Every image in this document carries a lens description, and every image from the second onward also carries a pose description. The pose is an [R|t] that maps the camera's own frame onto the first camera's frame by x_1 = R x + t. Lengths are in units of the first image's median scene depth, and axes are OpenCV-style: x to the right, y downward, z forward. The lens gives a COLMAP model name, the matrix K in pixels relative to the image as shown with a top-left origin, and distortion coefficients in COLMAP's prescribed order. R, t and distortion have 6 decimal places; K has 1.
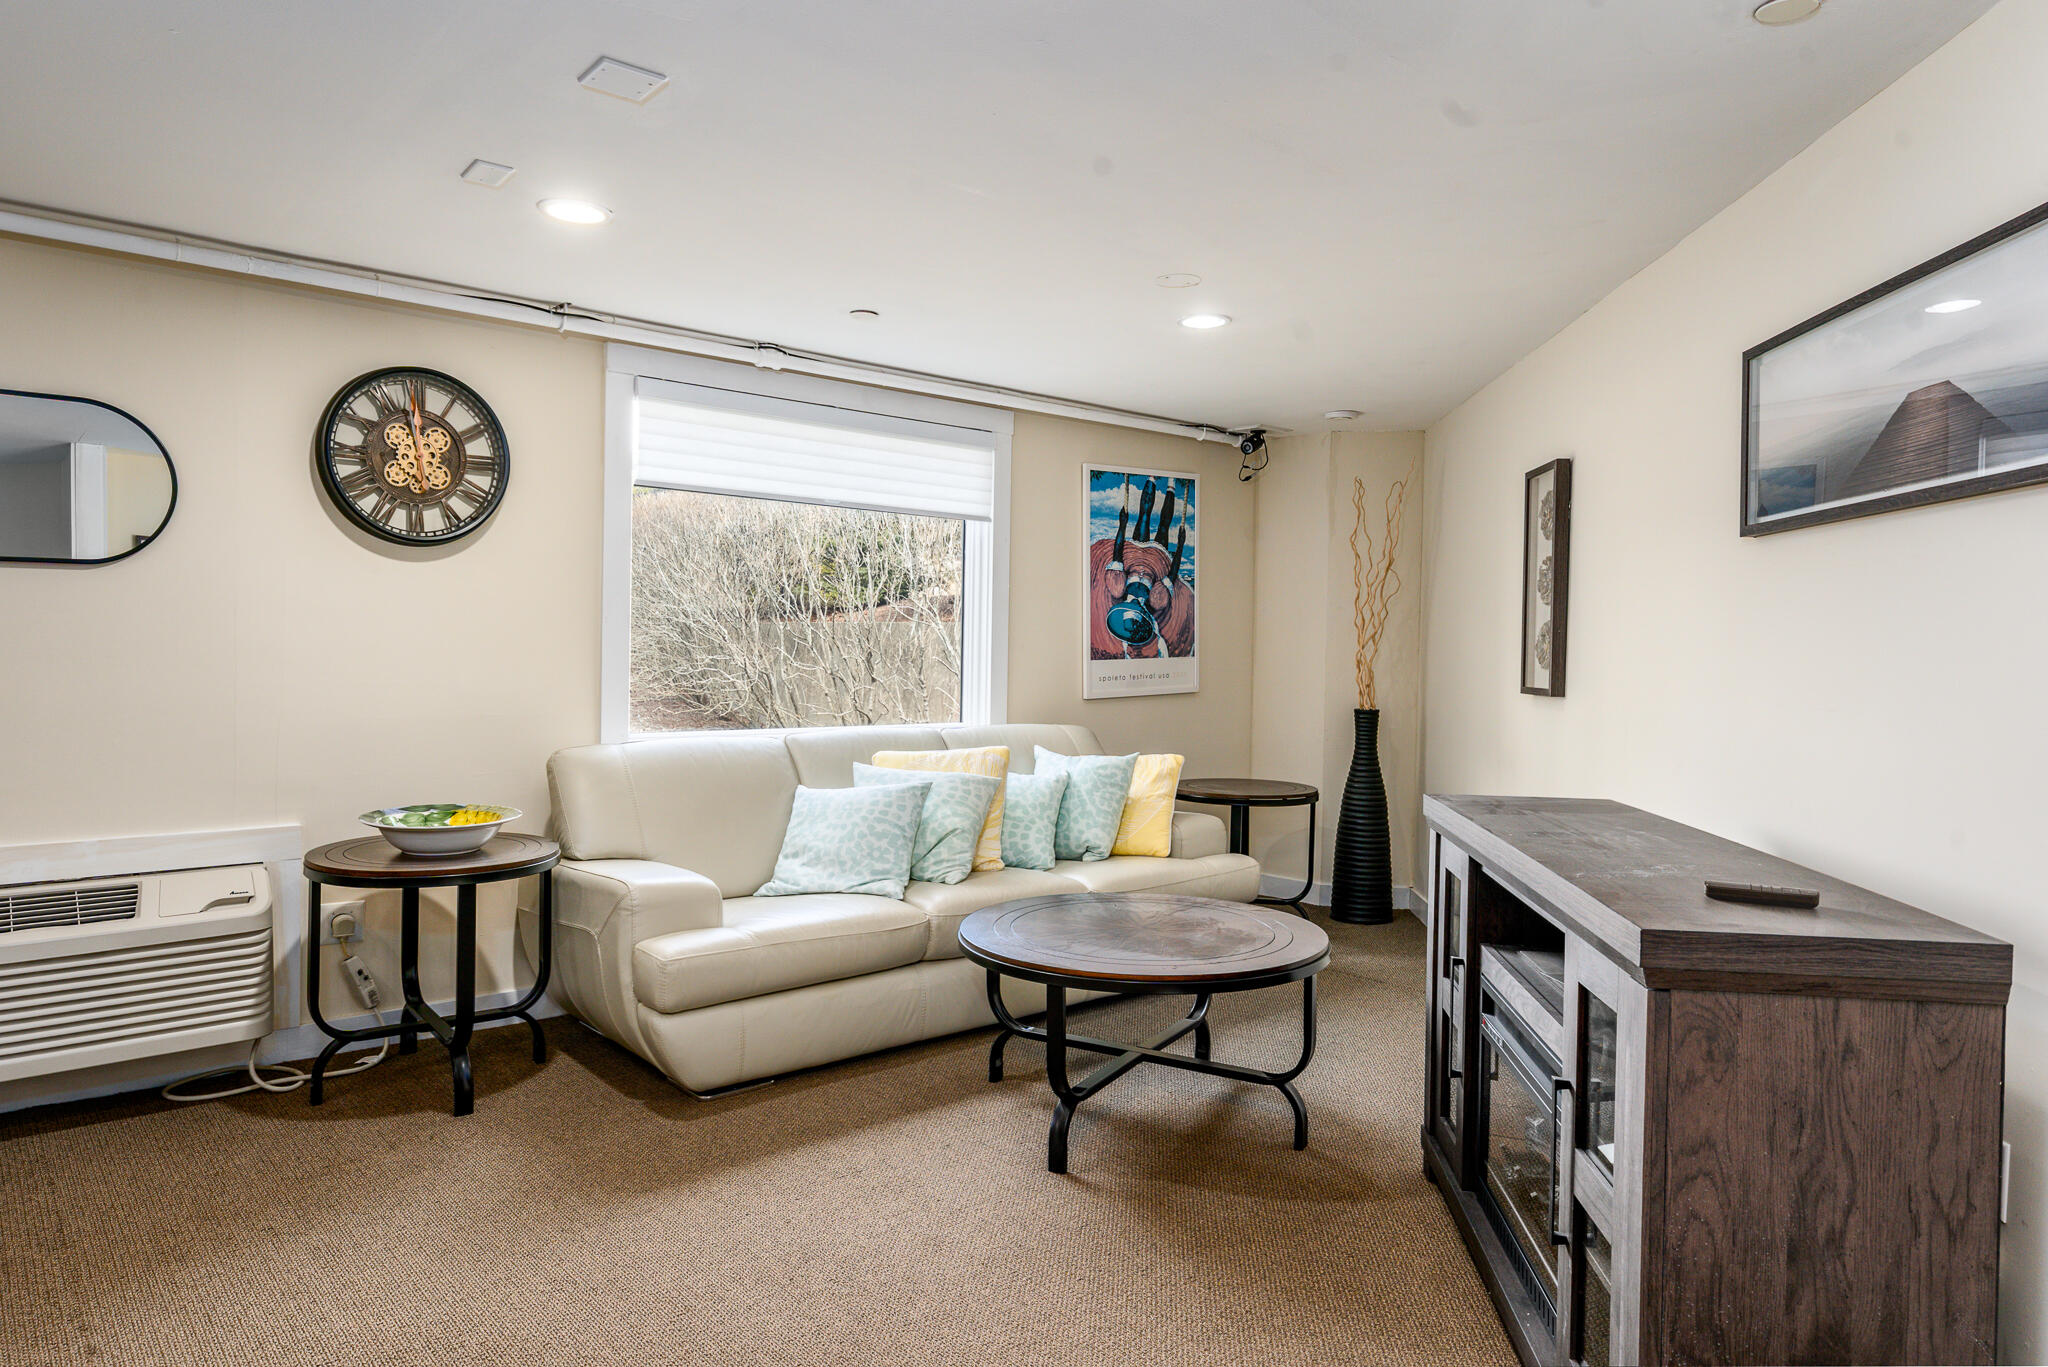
lens RADIAL K [[1281.4, 0, 1024.8], [0, 1281.4, 675.1], [0, 0, 1]] dist [0.011457, 0.001527]
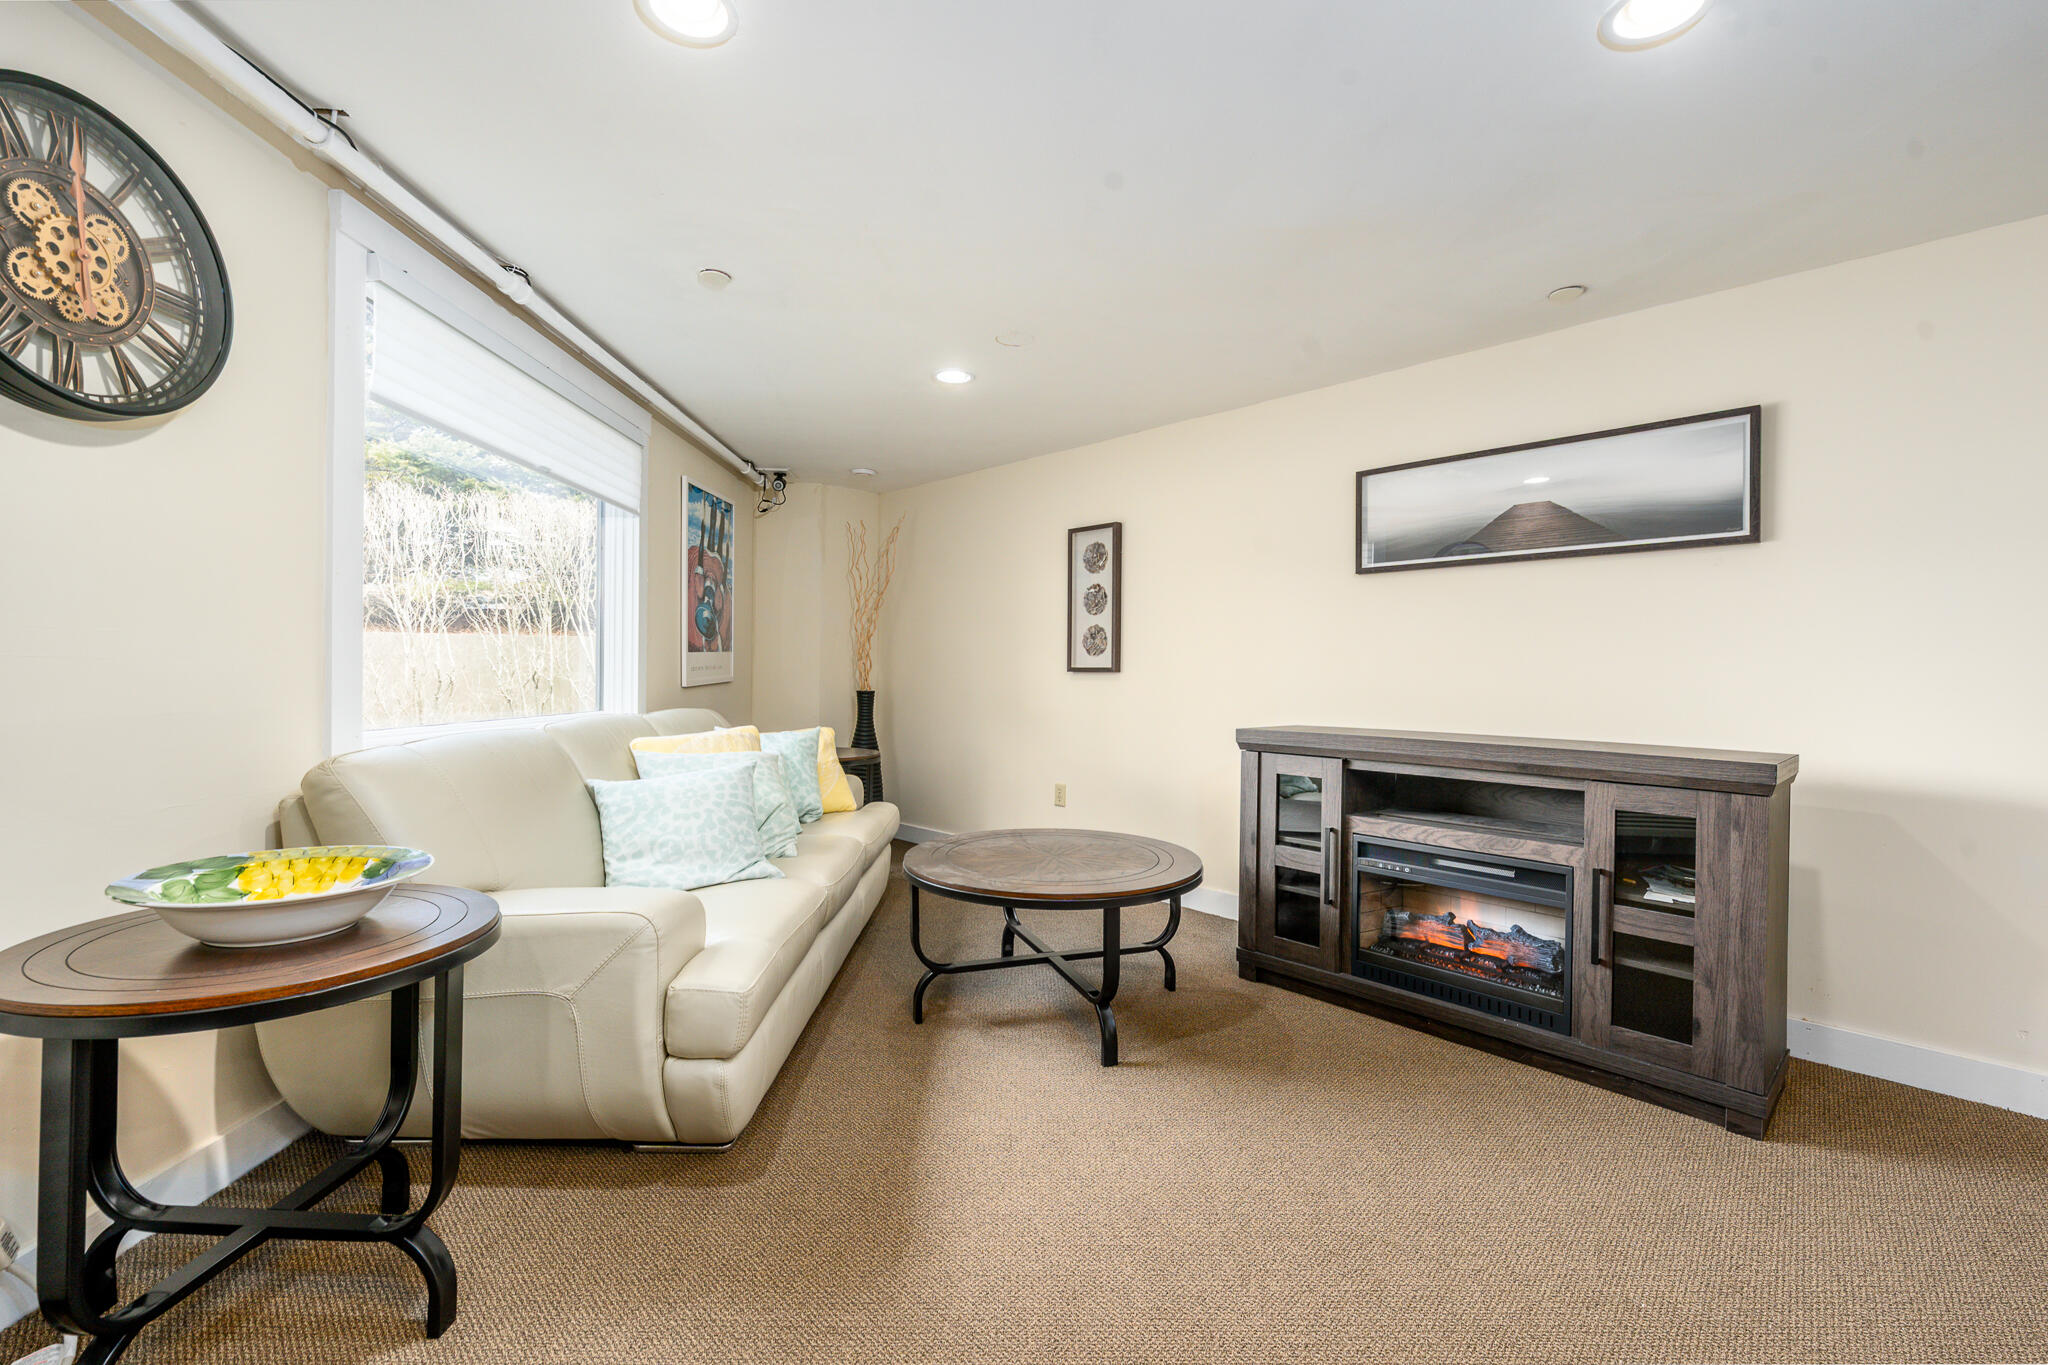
lens RADIAL K [[849.9, 0, 1025.4], [0, 849.9, 680.2], [0, 0, 1]] dist [-0.004100, -0.000902]
pose [[0.637079, -0.013697, 0.770677, -0.474607], [0.017088, 0.999847, 0.003644, 0.021682], [-0.770609, 0.010848, 0.637216, 0.425293]]
